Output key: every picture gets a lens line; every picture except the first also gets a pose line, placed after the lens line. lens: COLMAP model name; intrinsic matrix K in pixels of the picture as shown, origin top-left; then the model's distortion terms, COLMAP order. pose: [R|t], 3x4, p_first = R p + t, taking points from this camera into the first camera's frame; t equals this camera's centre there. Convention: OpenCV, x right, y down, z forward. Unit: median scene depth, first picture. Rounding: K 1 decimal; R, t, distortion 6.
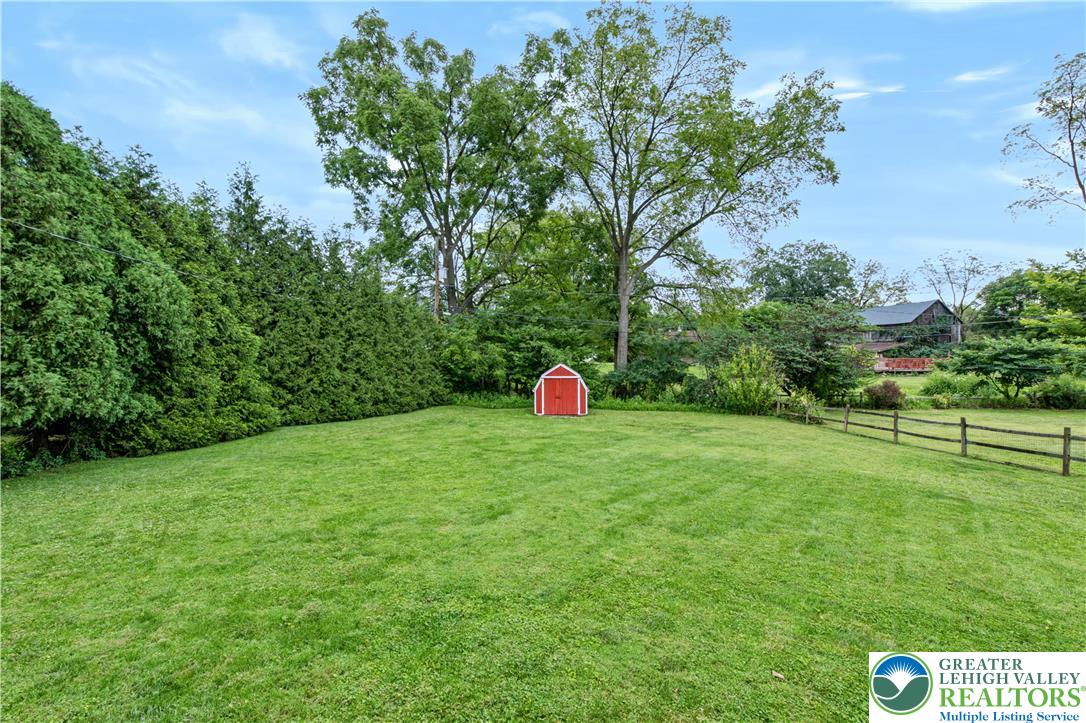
lens RADIAL K [[457.9, 0, 542.3], [0, 457.9, 343.6], [0, 0, 1]] dist [0.000879, 0.000062]
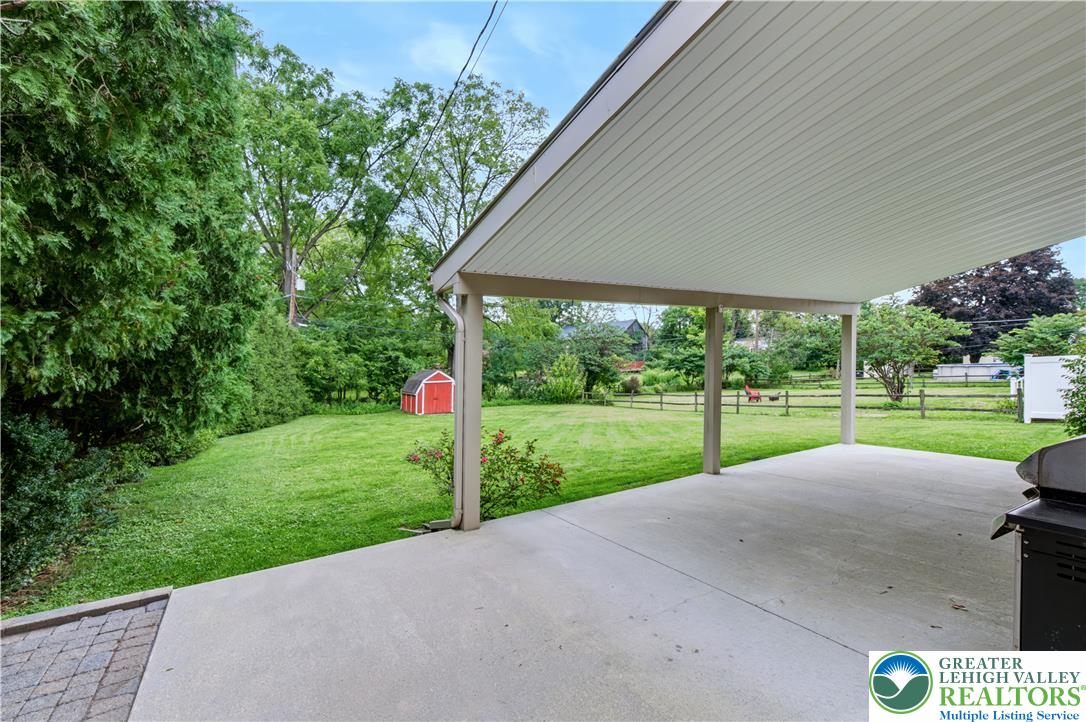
lens RADIAL K [[455.8, 0, 543.0], [0, 455.8, 361.0], [0, 0, 1]] dist [-0.000045, 0.000012]
pose [[0.859466, -0.017646, 0.510888, -0.274393], [0.007744, 0.999739, 0.021503, -0.003883], [-0.511134, -0.014525, 0.859378, -0.136779]]
